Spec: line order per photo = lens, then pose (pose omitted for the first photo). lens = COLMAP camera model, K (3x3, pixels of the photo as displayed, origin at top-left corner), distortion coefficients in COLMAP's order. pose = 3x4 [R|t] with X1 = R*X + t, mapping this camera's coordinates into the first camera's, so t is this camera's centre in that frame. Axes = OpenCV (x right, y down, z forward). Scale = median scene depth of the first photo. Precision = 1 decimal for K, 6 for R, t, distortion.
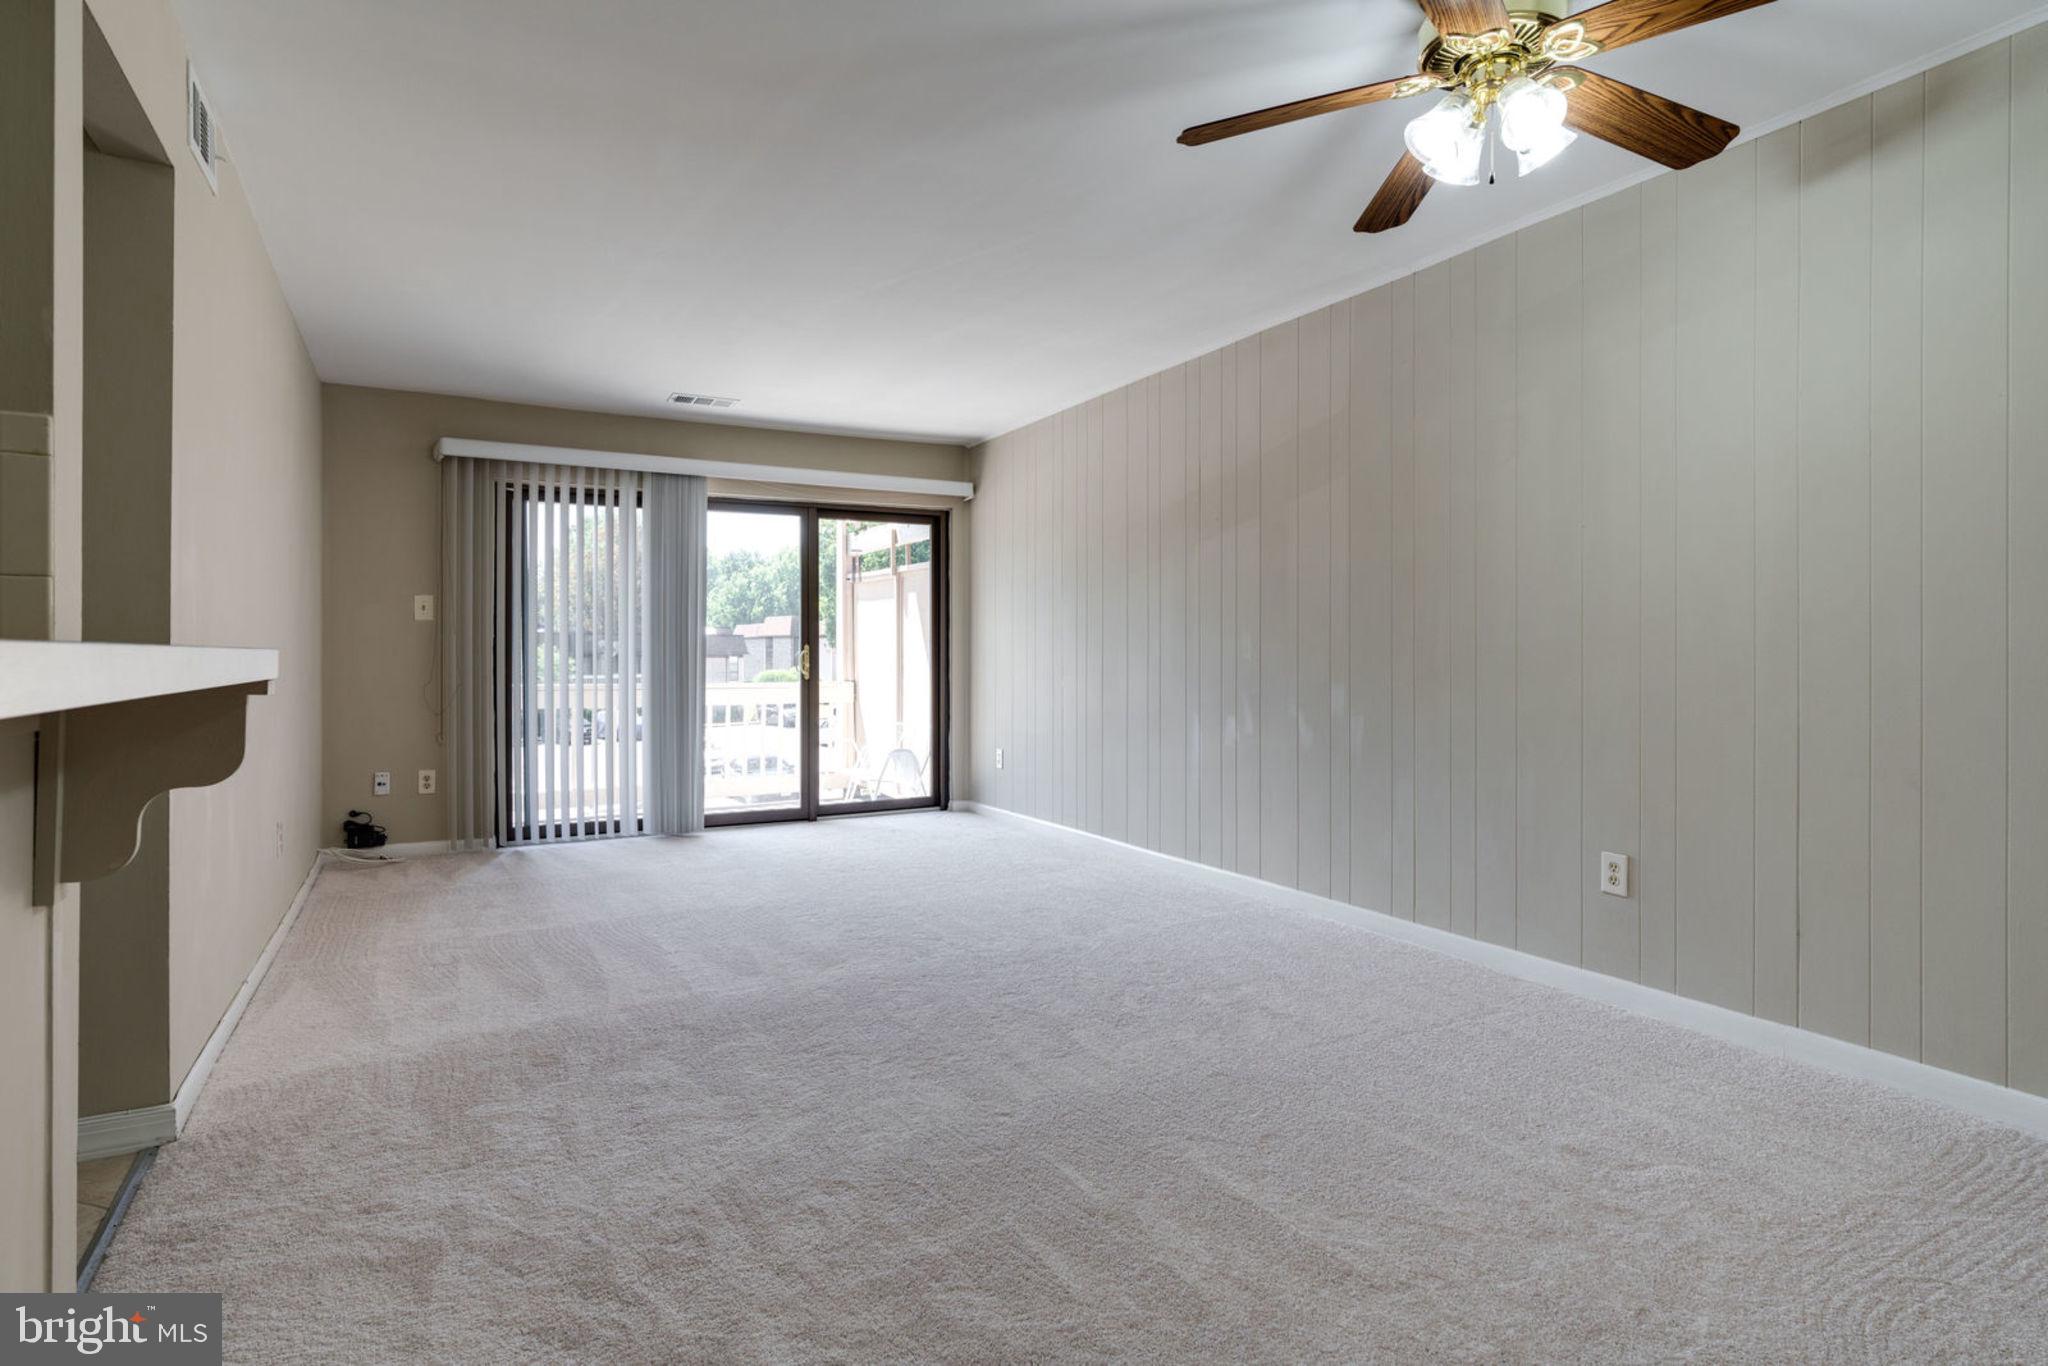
lens RADIAL K [[1042.5, 0, 1032.8], [0, 1042.5, 646.3], [0, 0, 1]] dist [-0.012549, 0.006270]
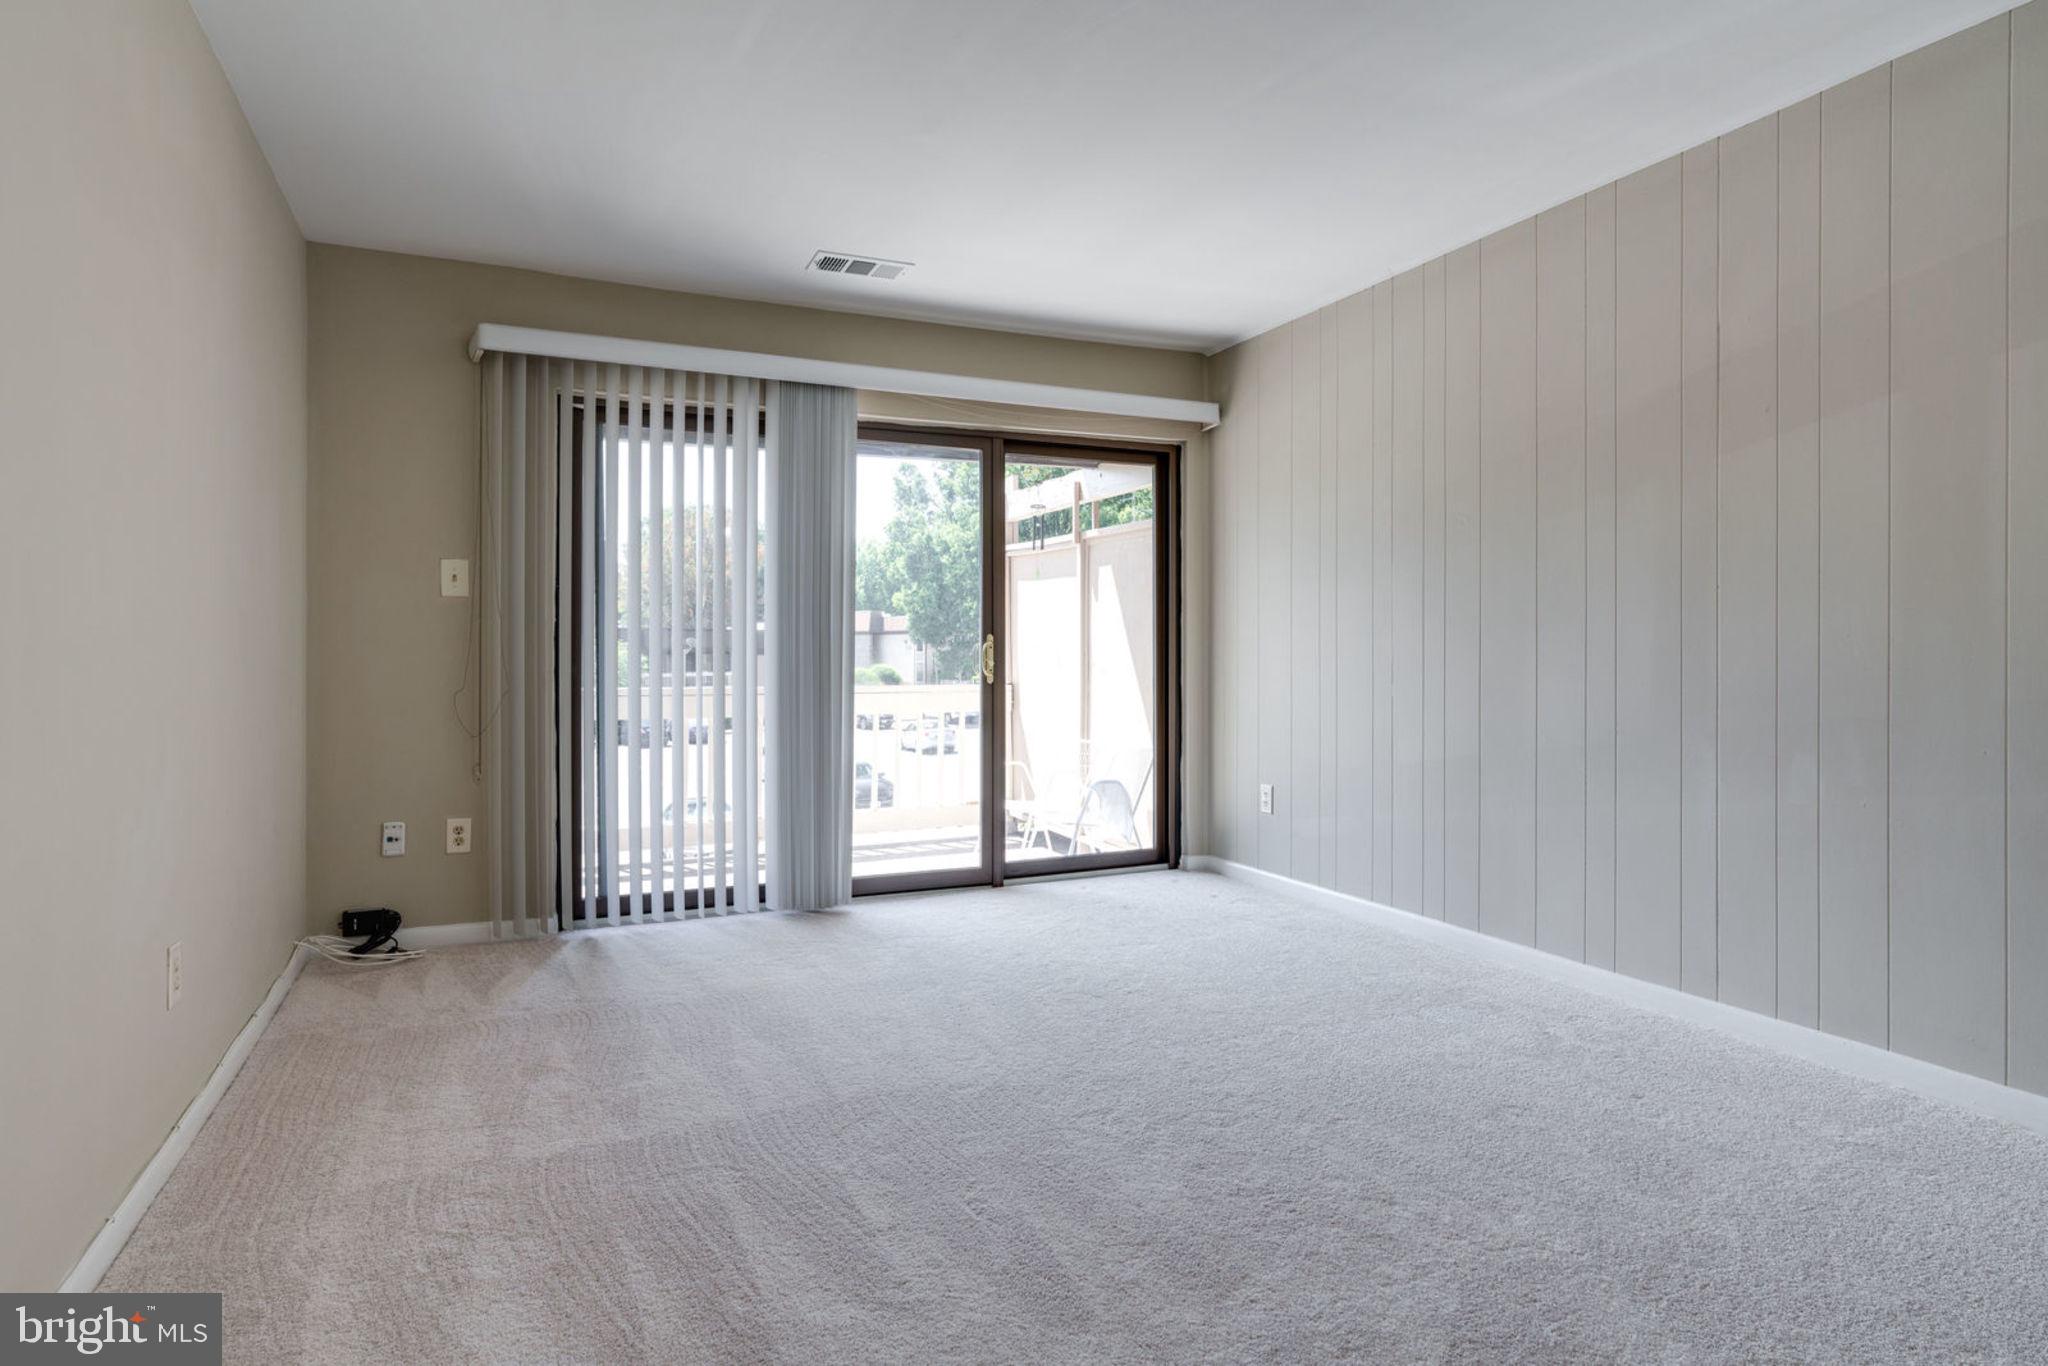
lens RADIAL K [[1122.7, 0, 1035.1], [0, 1122.7, 642.9], [0, 0, 1]] dist [0.006740, -0.000194]
pose [[0.996762, 0.000640, -0.080405, -0.137914], [-0.000688, 1.000000, -0.000572, 0.005219], [0.080405, 0.000625, 0.996762, 0.274355]]
